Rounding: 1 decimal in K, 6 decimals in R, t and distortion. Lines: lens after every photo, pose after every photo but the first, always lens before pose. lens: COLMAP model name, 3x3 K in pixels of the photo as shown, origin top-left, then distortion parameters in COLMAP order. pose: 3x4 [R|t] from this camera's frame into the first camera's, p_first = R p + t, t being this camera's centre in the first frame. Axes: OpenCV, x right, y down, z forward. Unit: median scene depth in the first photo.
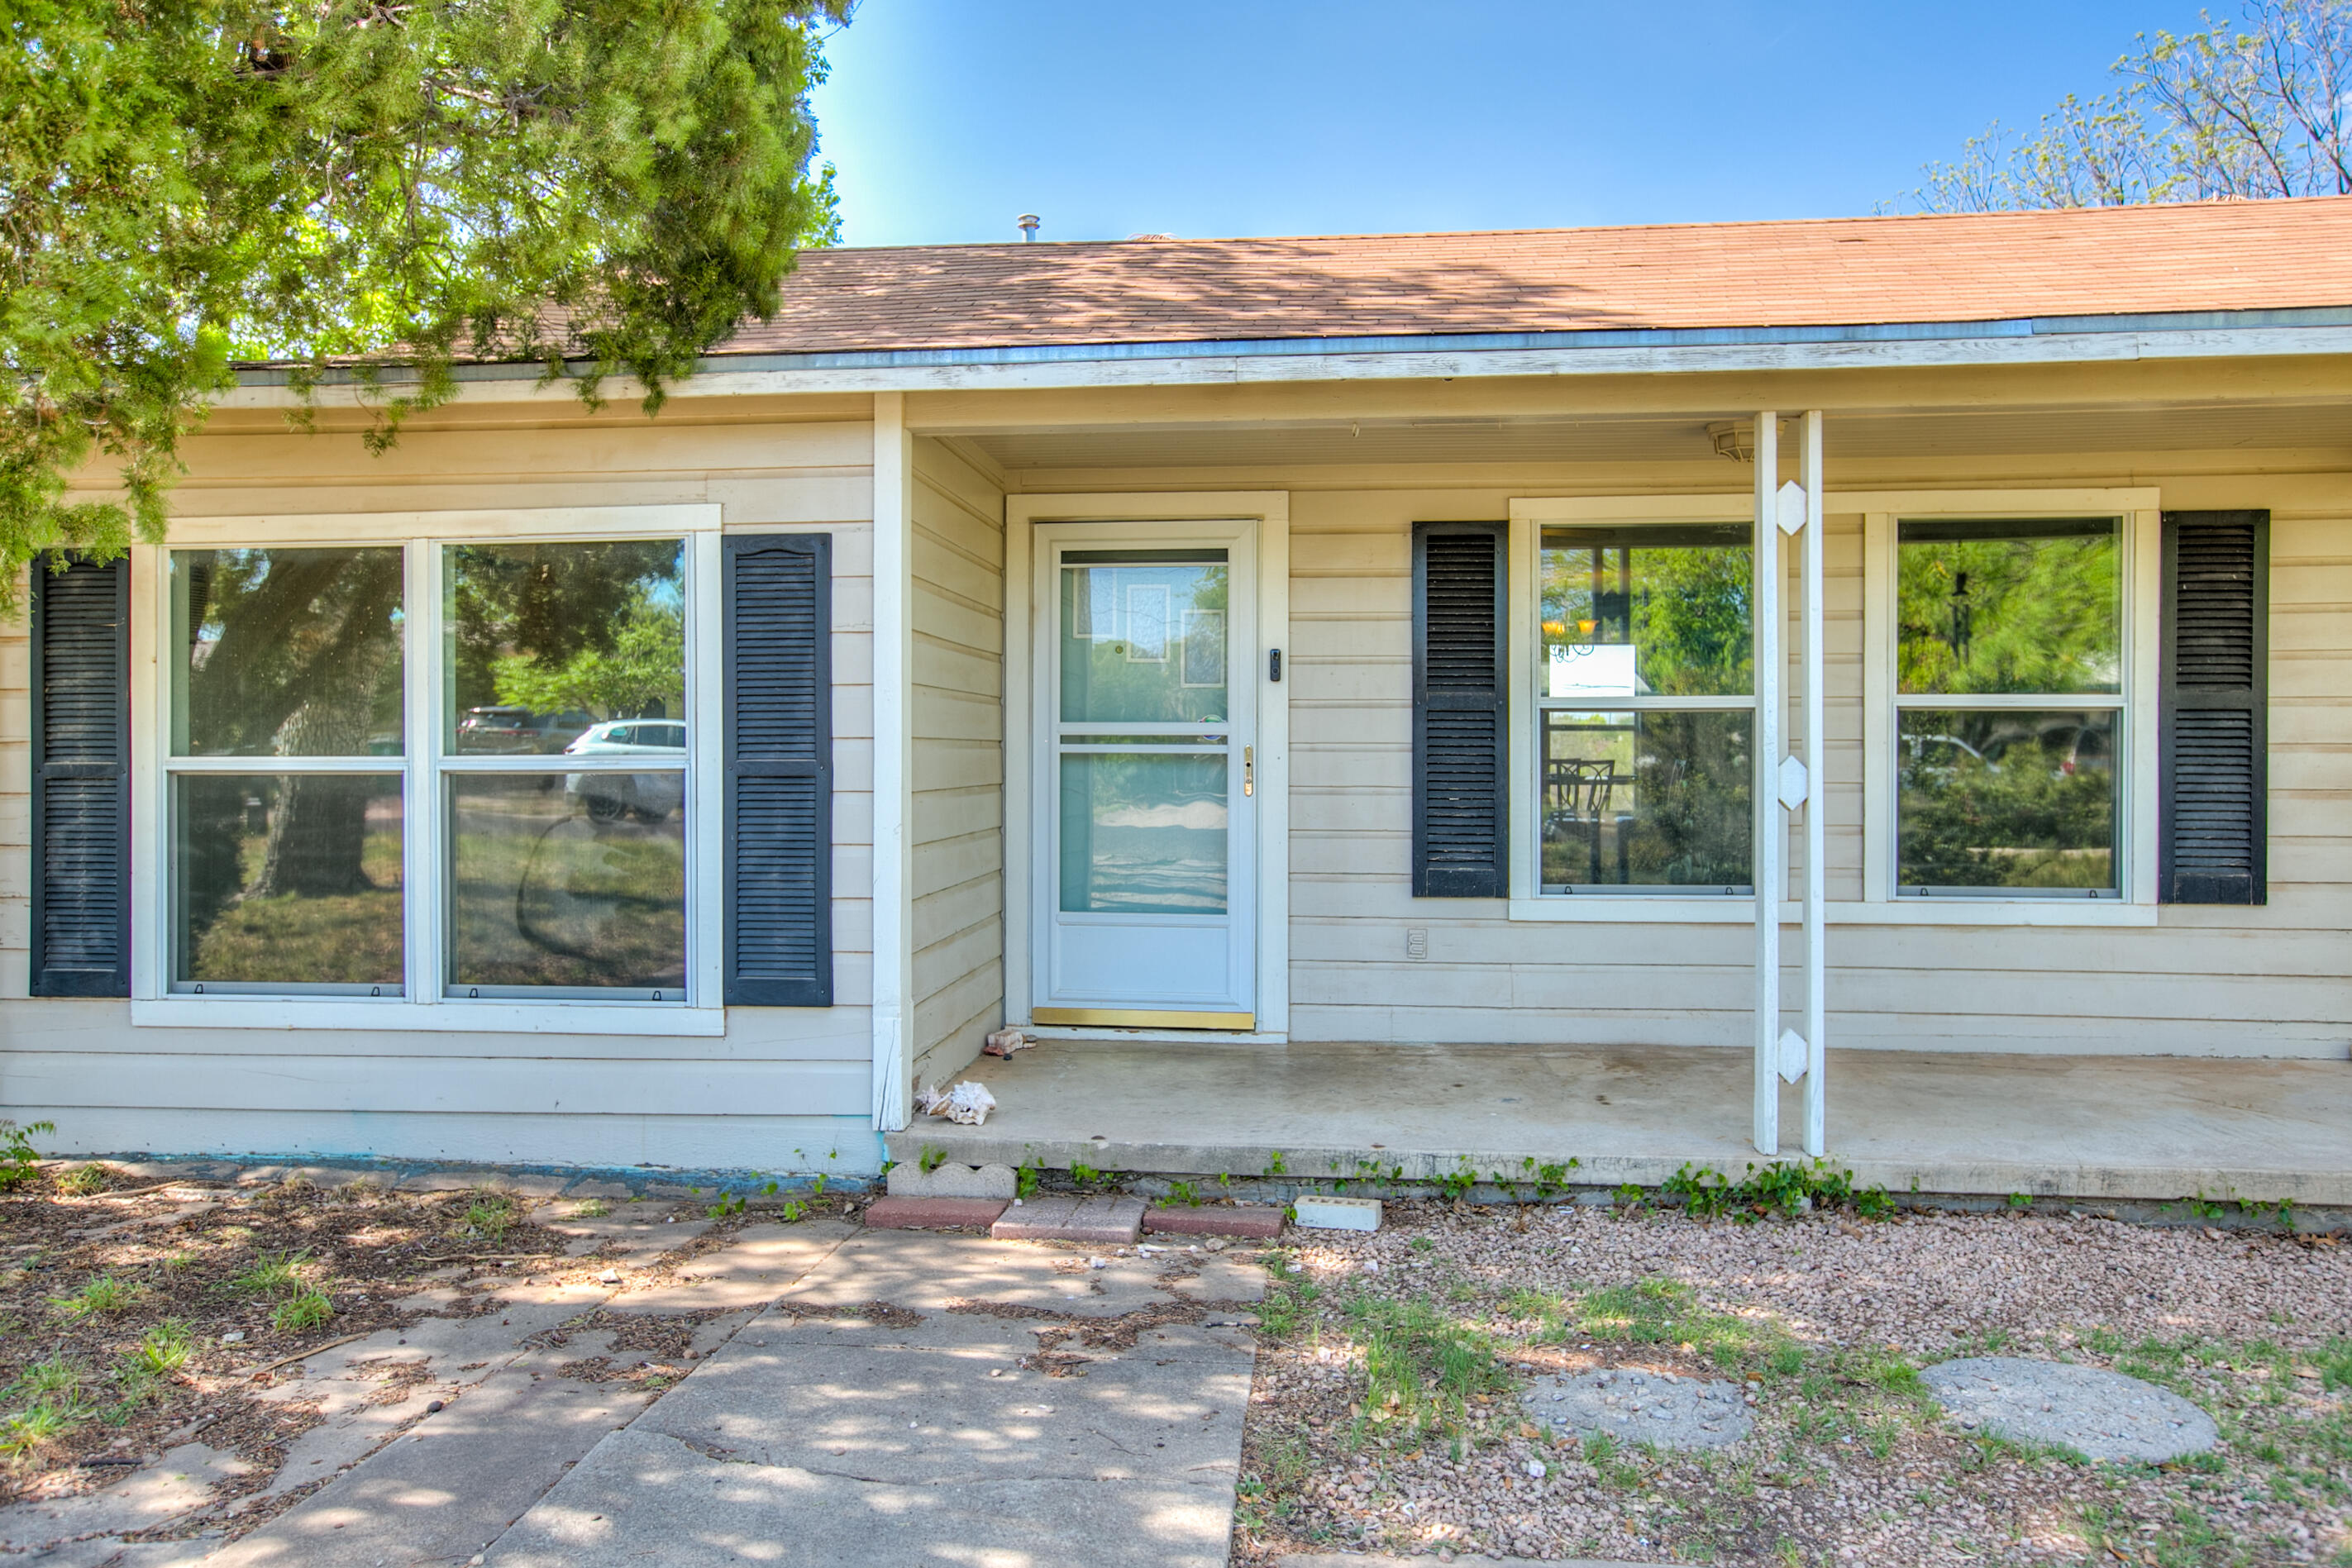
lens RADIAL K [[1533.9, 0, 1174.9], [0, 1533.9, 773.4], [0, 0, 1]] dist [0.003596, 0.000497]
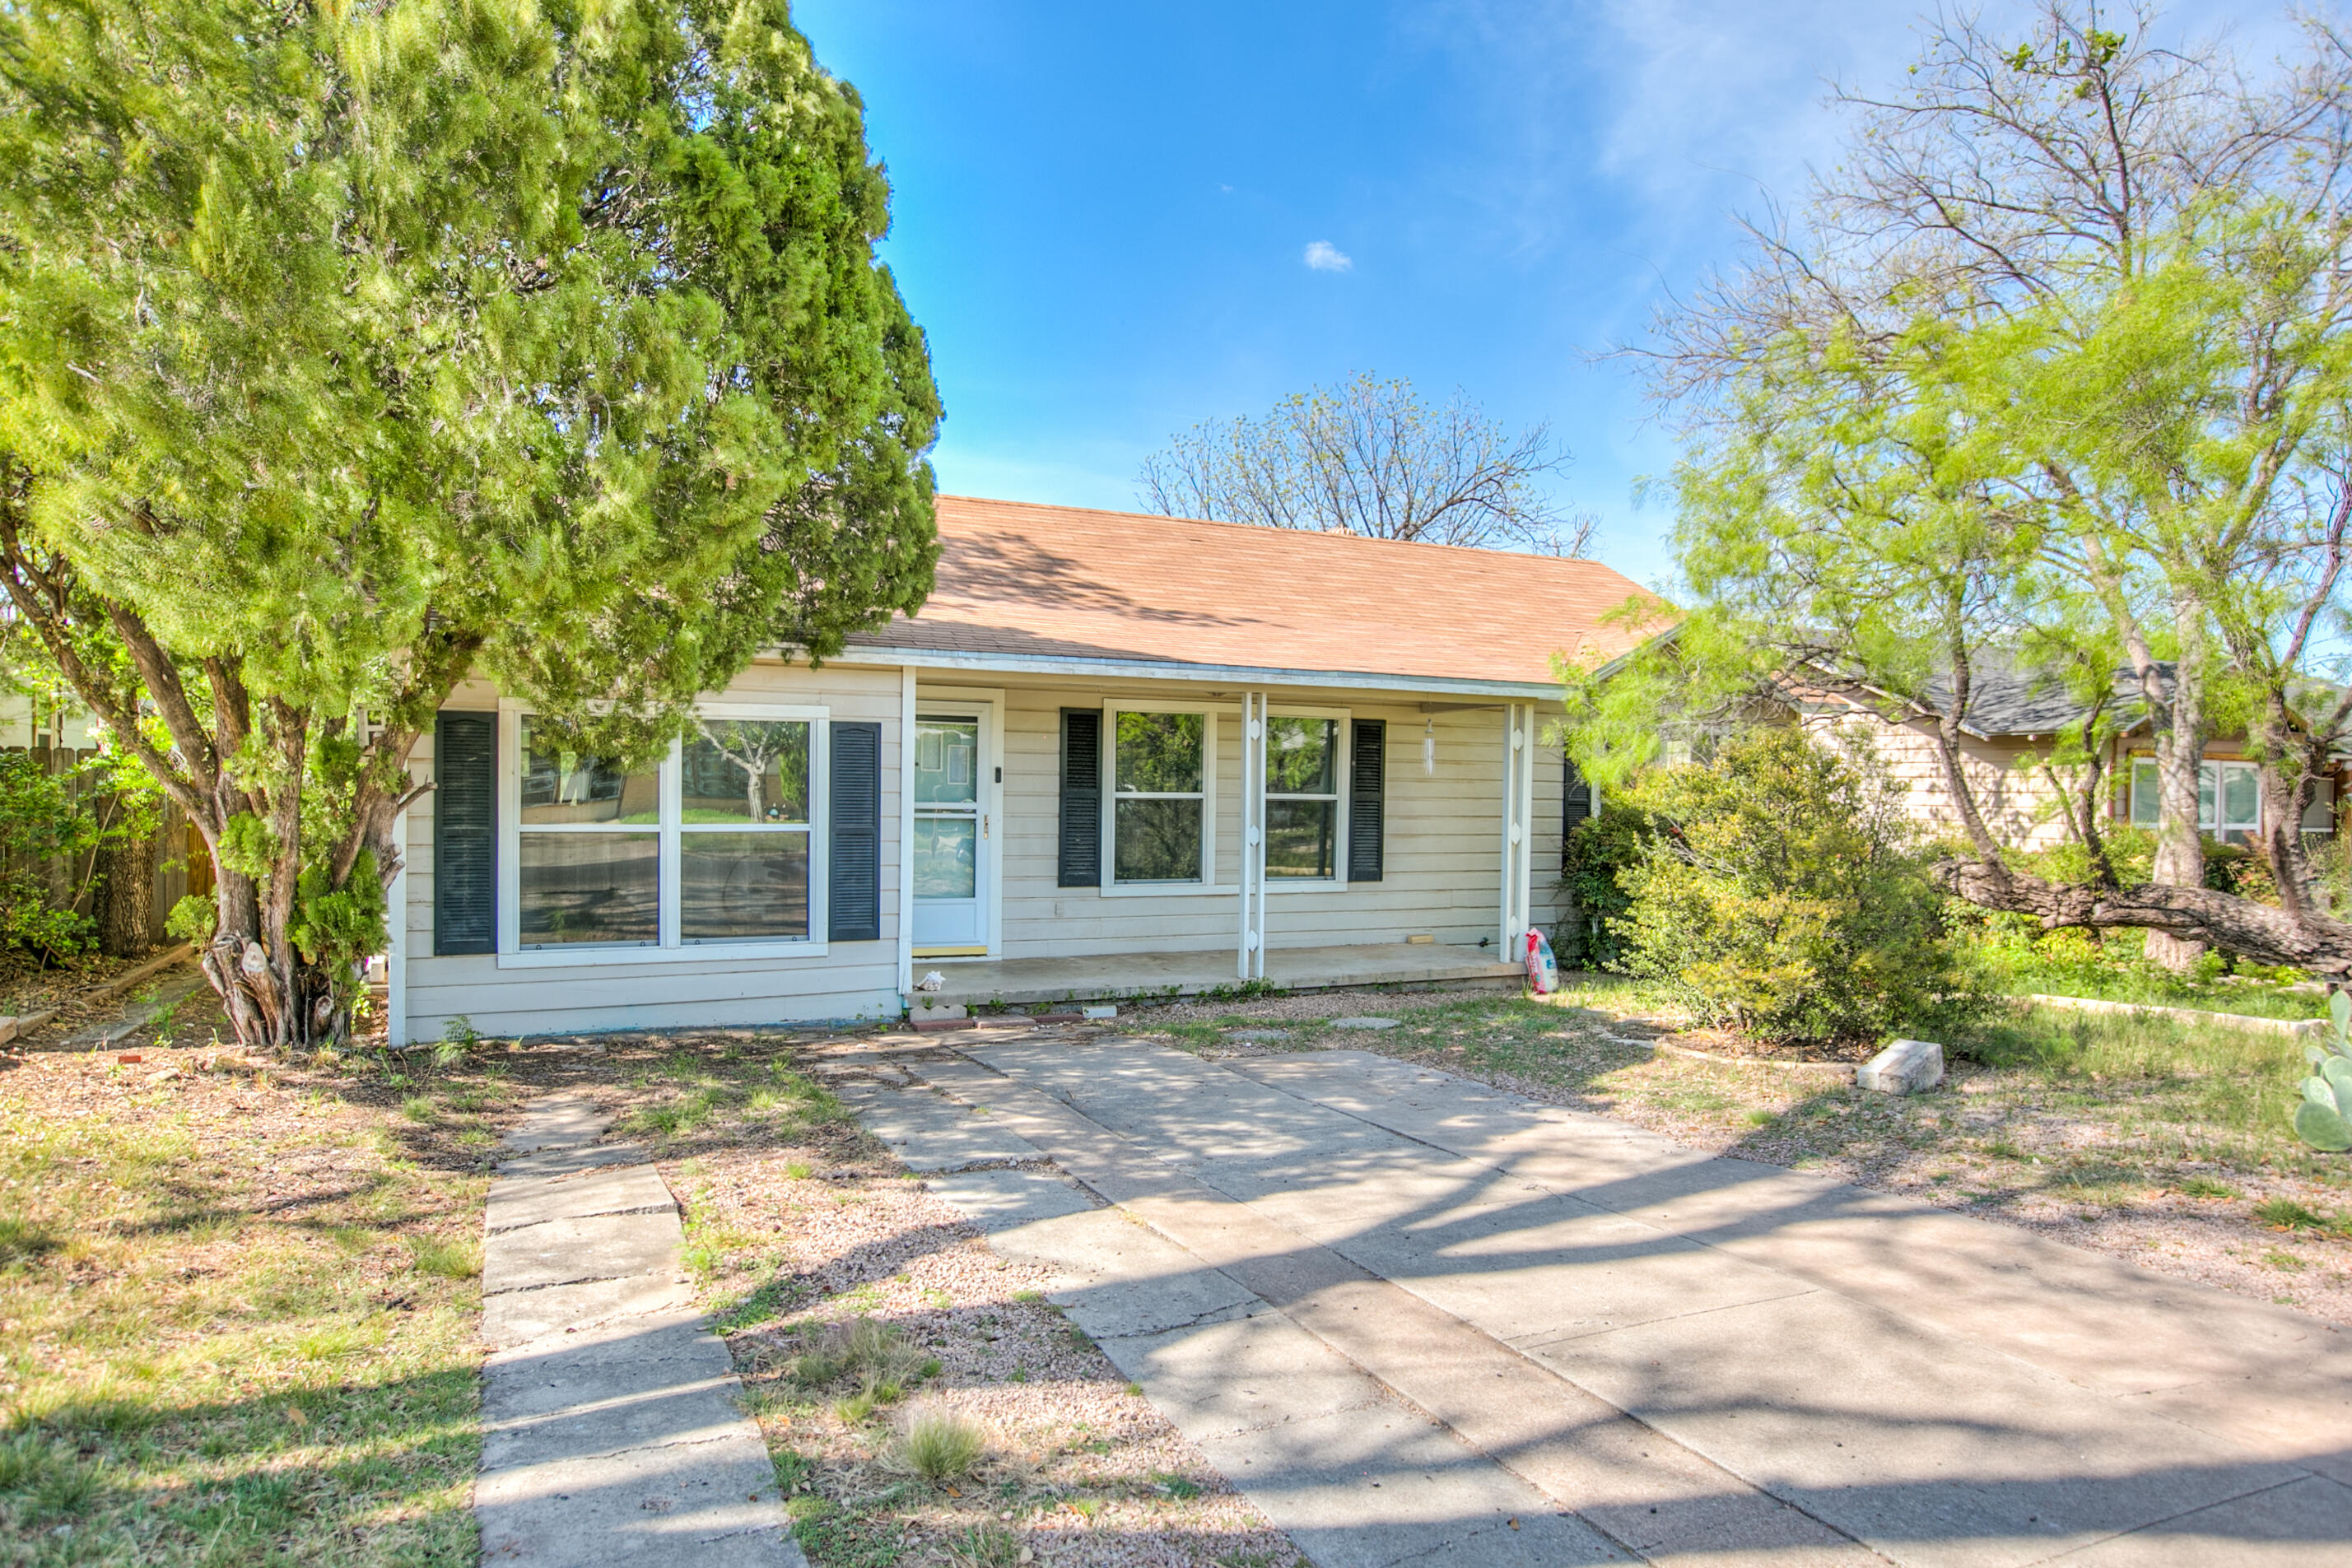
lens RADIAL K [[1496.0, 0, 1177.3], [0, 1496.0, 793.1], [0, 0, 1]] dist [-0.001504, -0.000127]
pose [[0.856157, 0.009151, 0.516636, -0.825054], [-0.008776, 0.999956, -0.003170, -0.045722], [-0.516642, -0.001820, 0.856200, -0.895078]]
